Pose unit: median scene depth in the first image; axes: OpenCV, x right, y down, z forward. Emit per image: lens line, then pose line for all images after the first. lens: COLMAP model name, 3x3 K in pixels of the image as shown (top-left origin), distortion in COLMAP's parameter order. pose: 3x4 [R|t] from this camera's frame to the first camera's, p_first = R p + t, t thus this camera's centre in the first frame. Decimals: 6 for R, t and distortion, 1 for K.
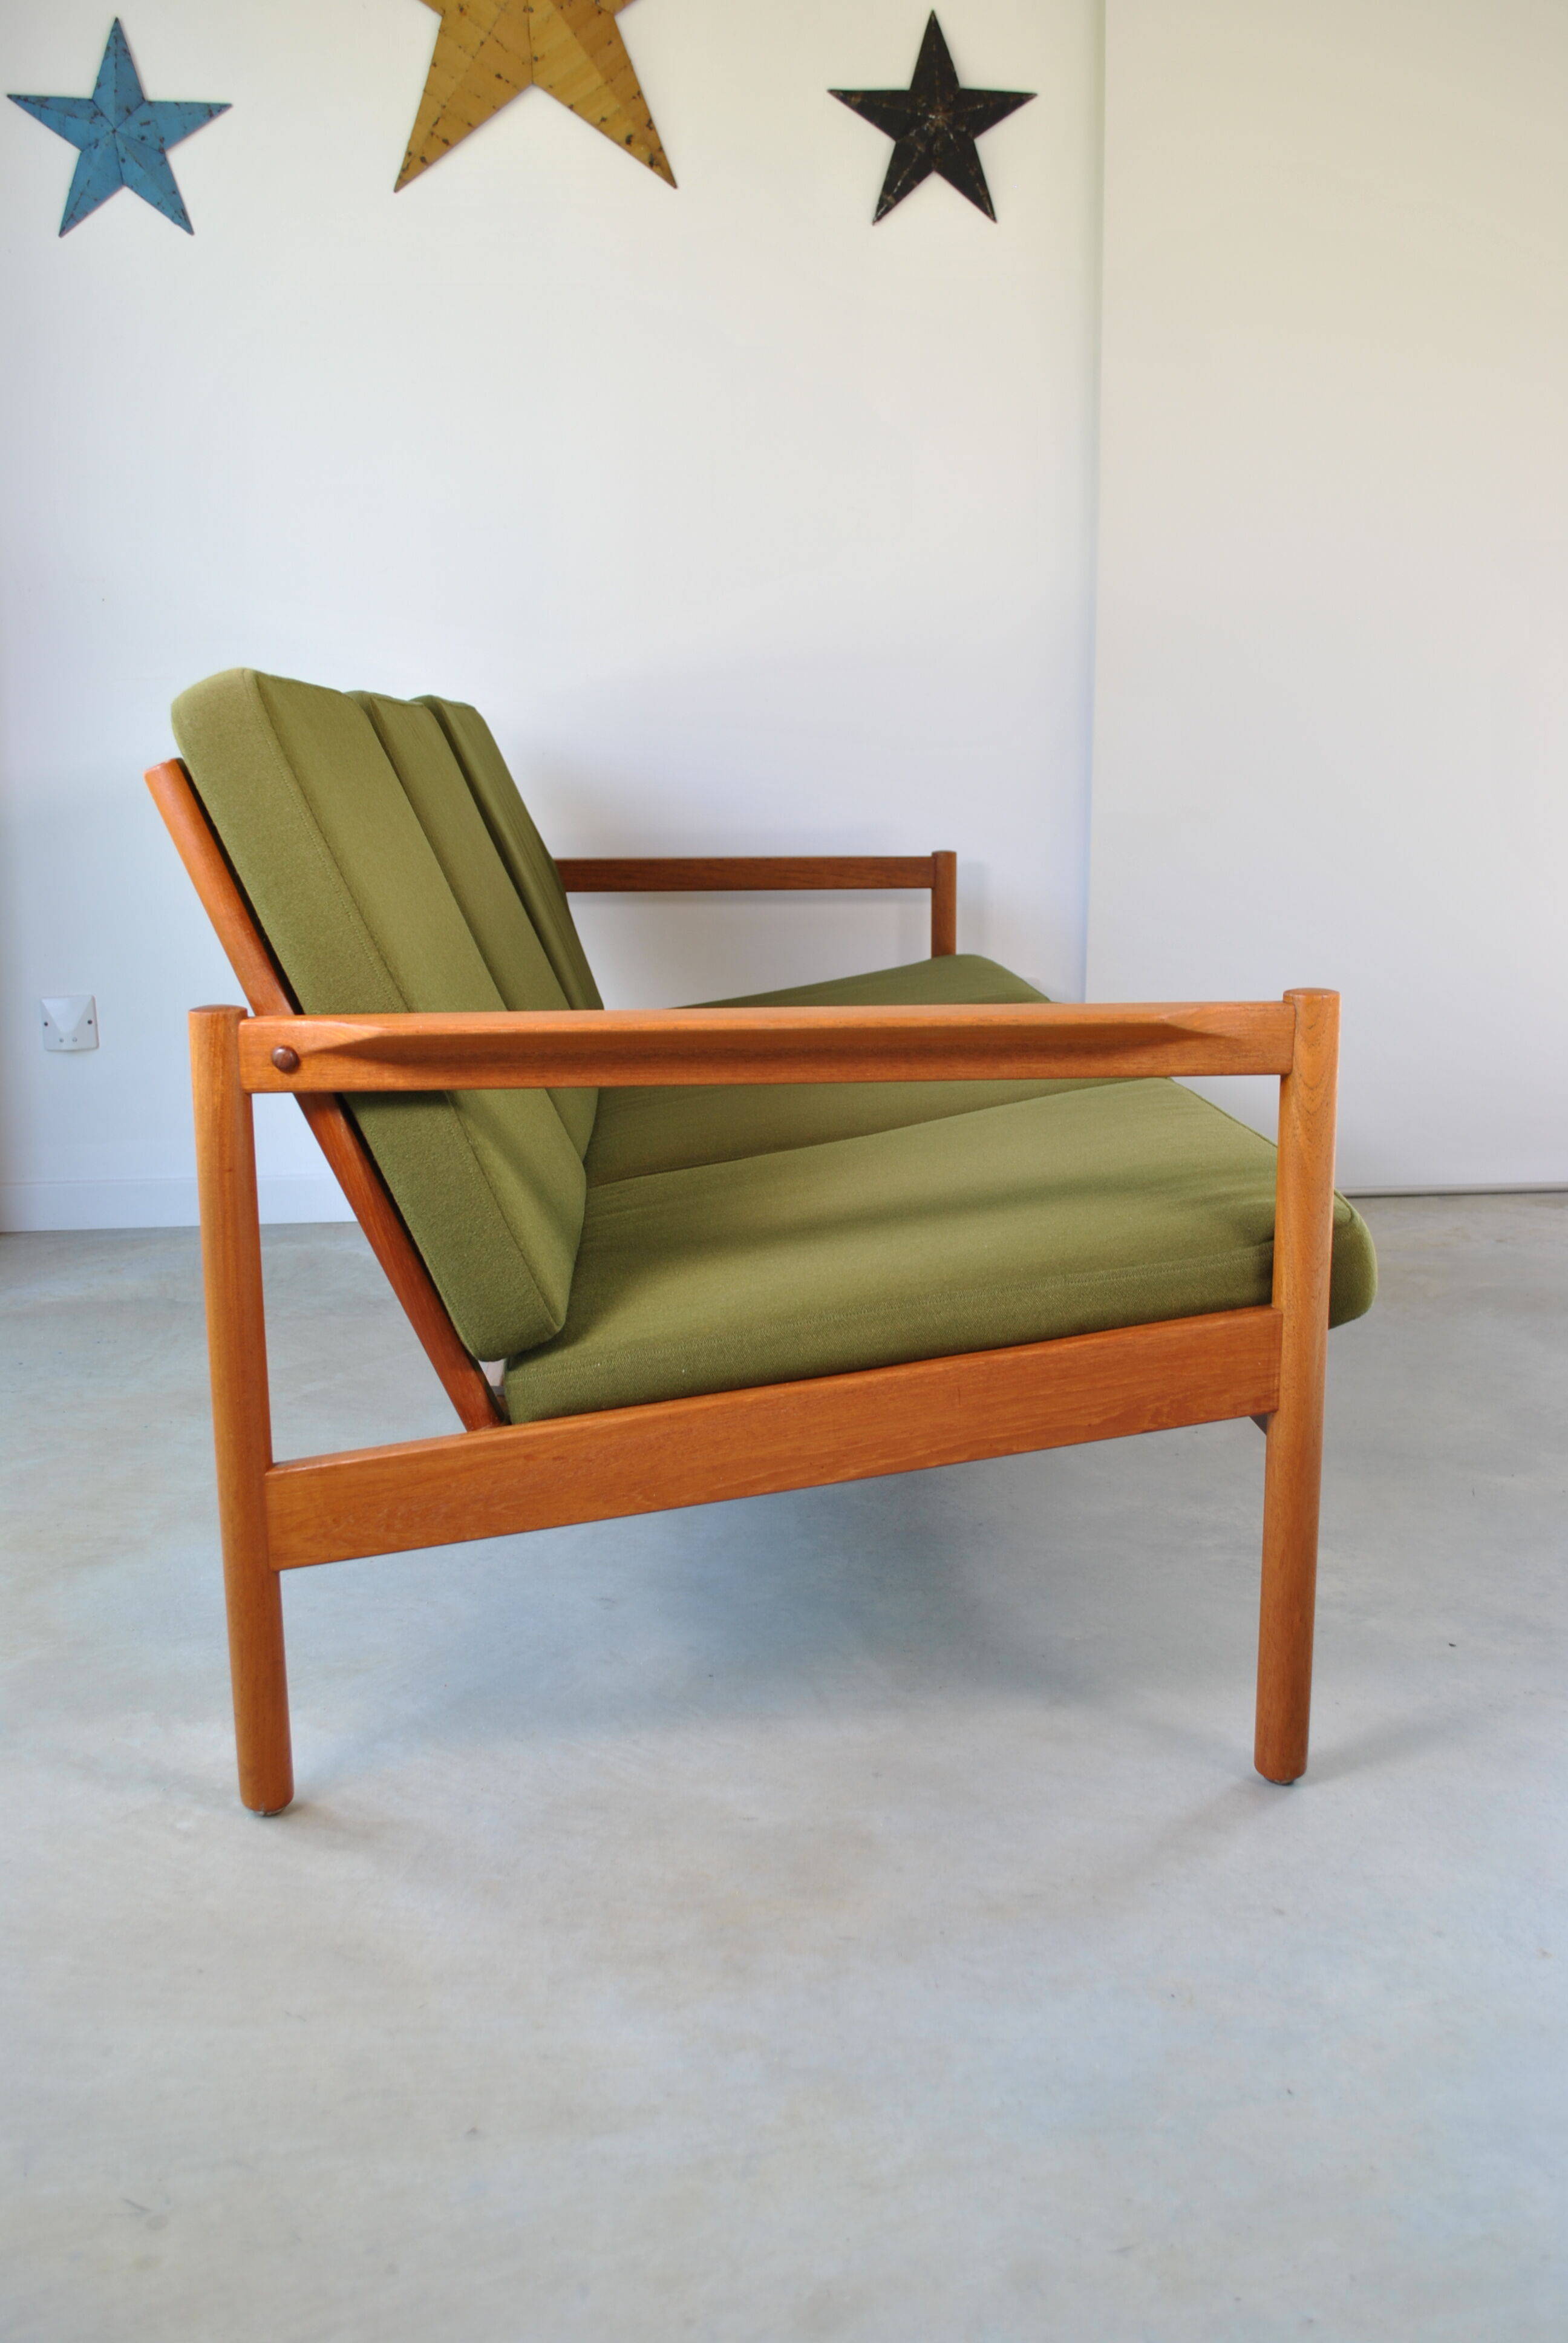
lens RADIAL K [[2216.3, 0, 784.0], [0, 2216.3, 1171.5], [0, 0, 1]] dist [-0.066199, 0.000490]
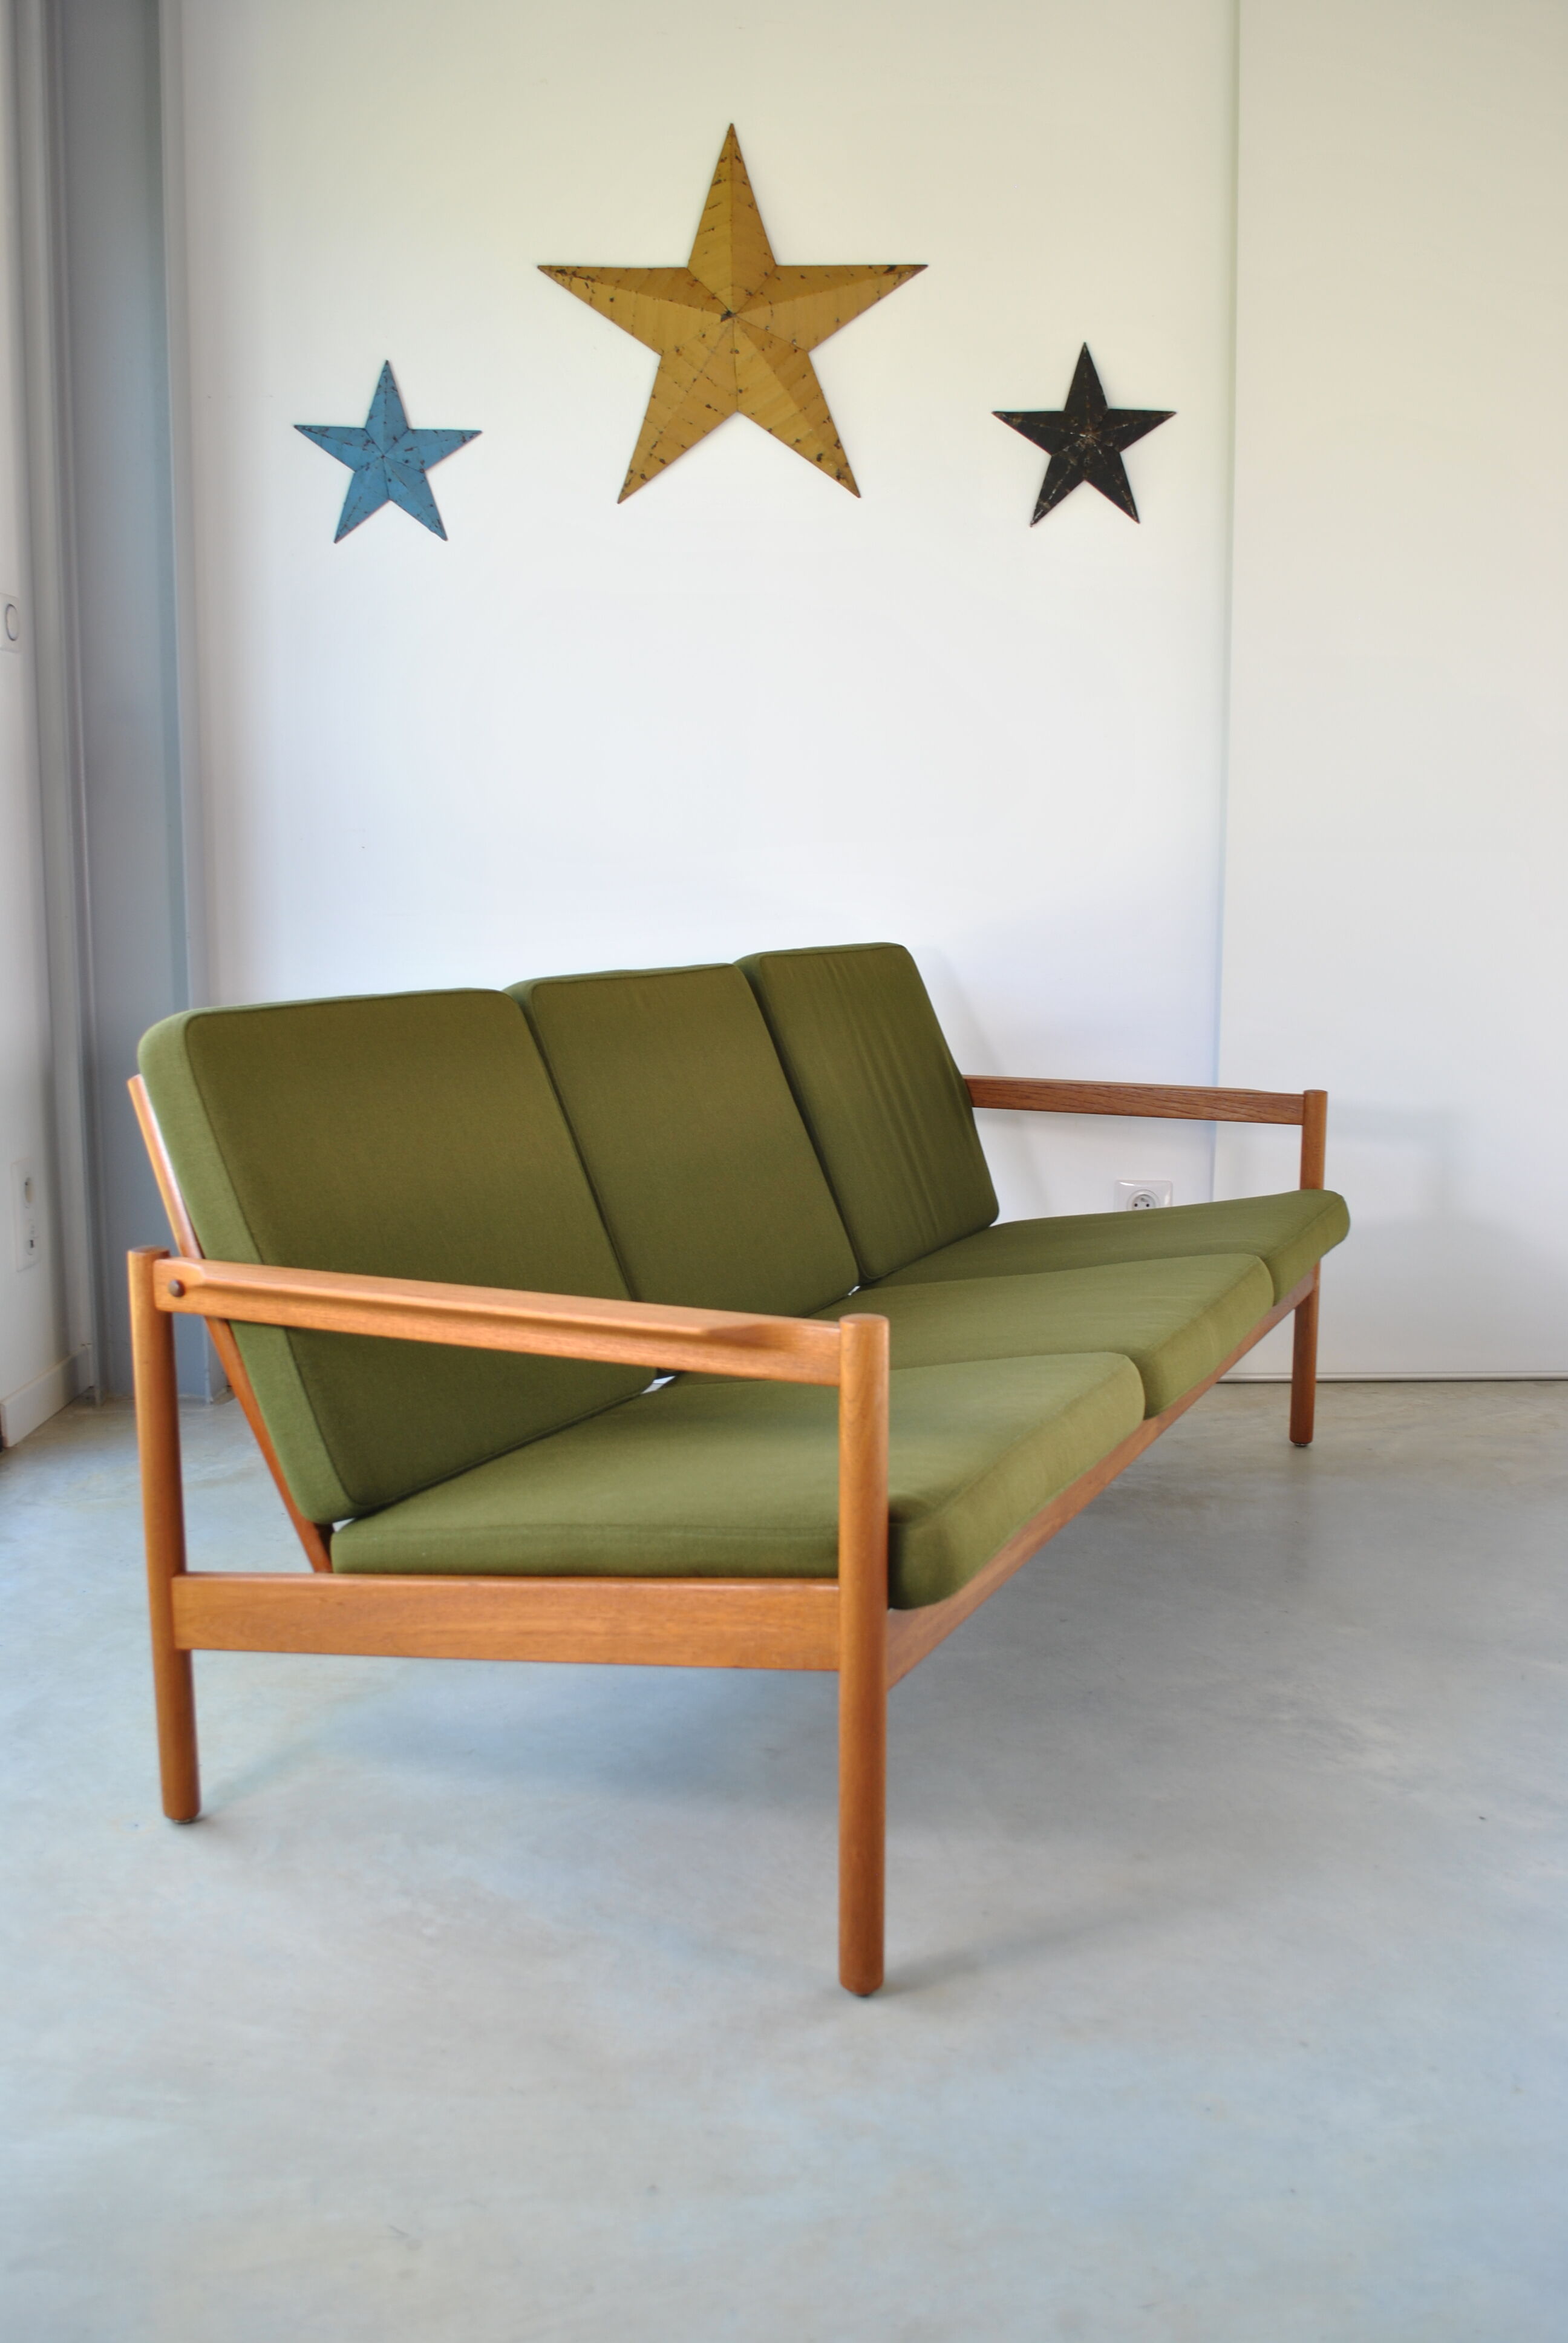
lens RADIAL K [[2131.7, 0, 778.4], [0, 2131.7, 1166.7], [0, 0, 1]] dist [-0.069255, -0.000478]
pose [[0.996017, 0.016484, -0.087626, 0.024622], [-0.020878, 0.998557, -0.049475, -0.084233], [0.086684, 0.051108, 0.994924, -0.207895]]
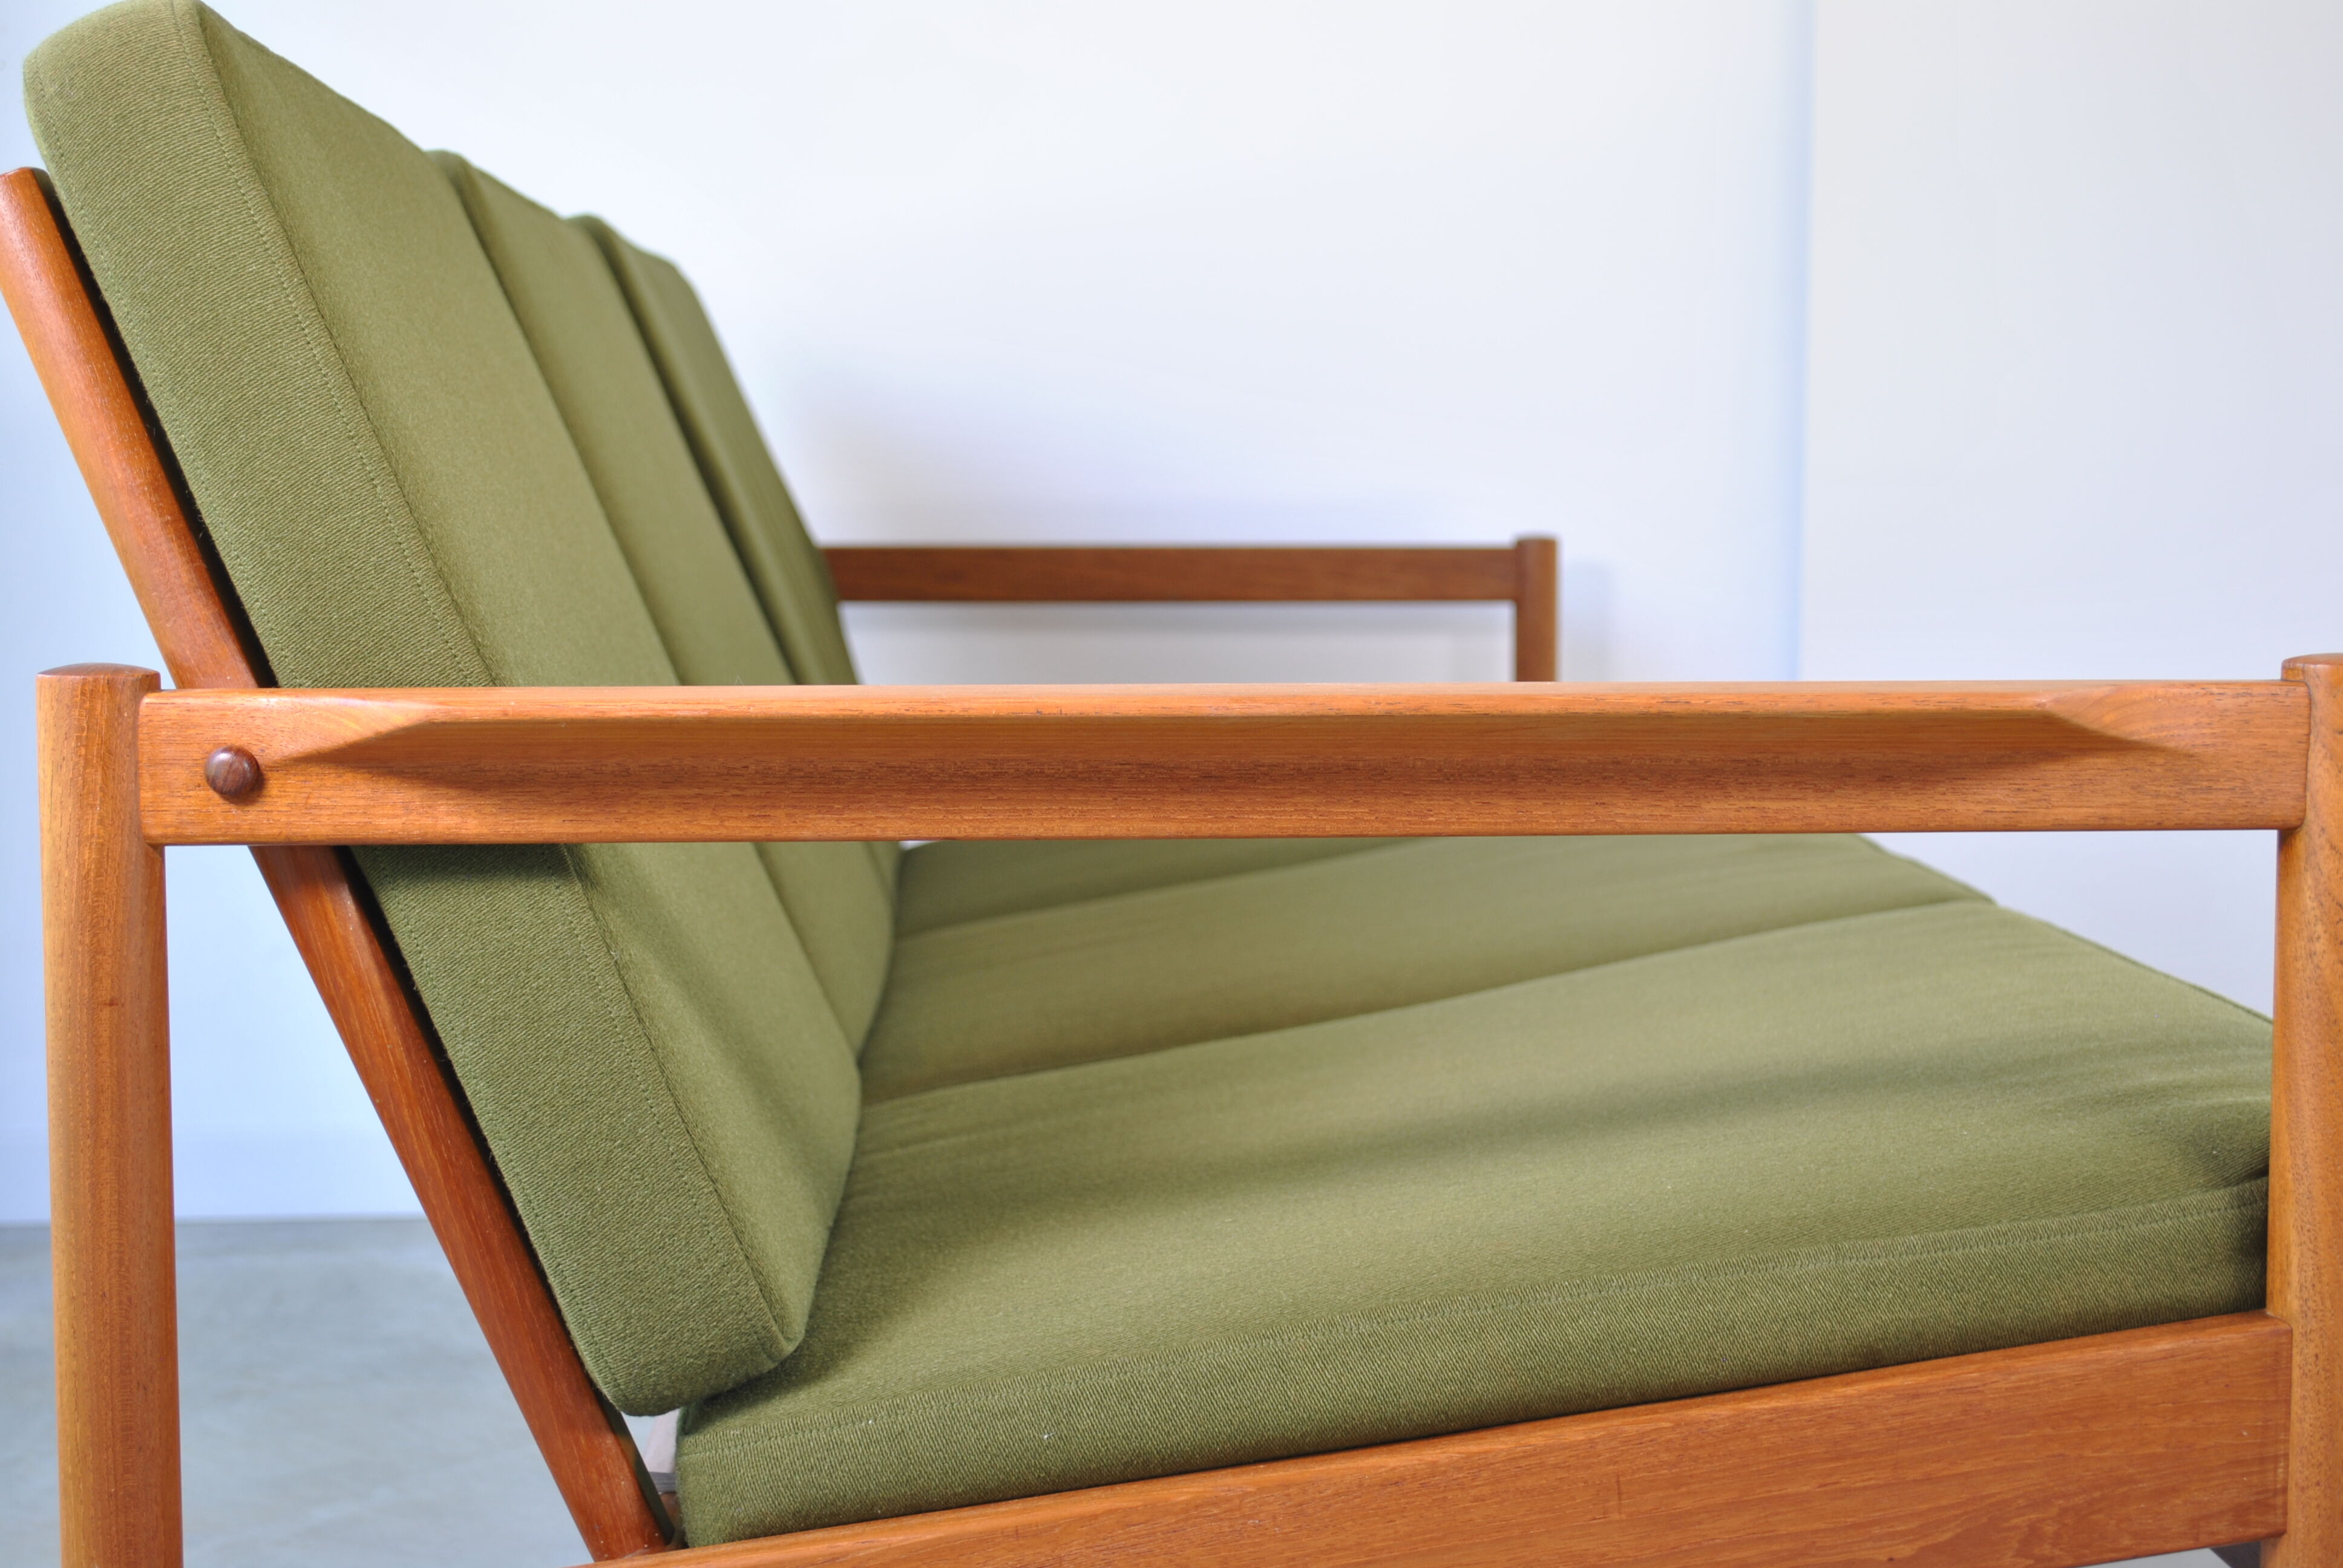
lens RADIAL K [[3806.1, 0, 1195.3], [0, 3806.1, 779.1], [0, 0, 1]] dist [-0.008223, 0.068830]
pose [[0.999939, 0.007157, -0.008400, -0.006846], [-0.008033, 0.993965, -0.109400, 0.037789], [0.007567, 0.109461, 0.993962, 0.159681]]
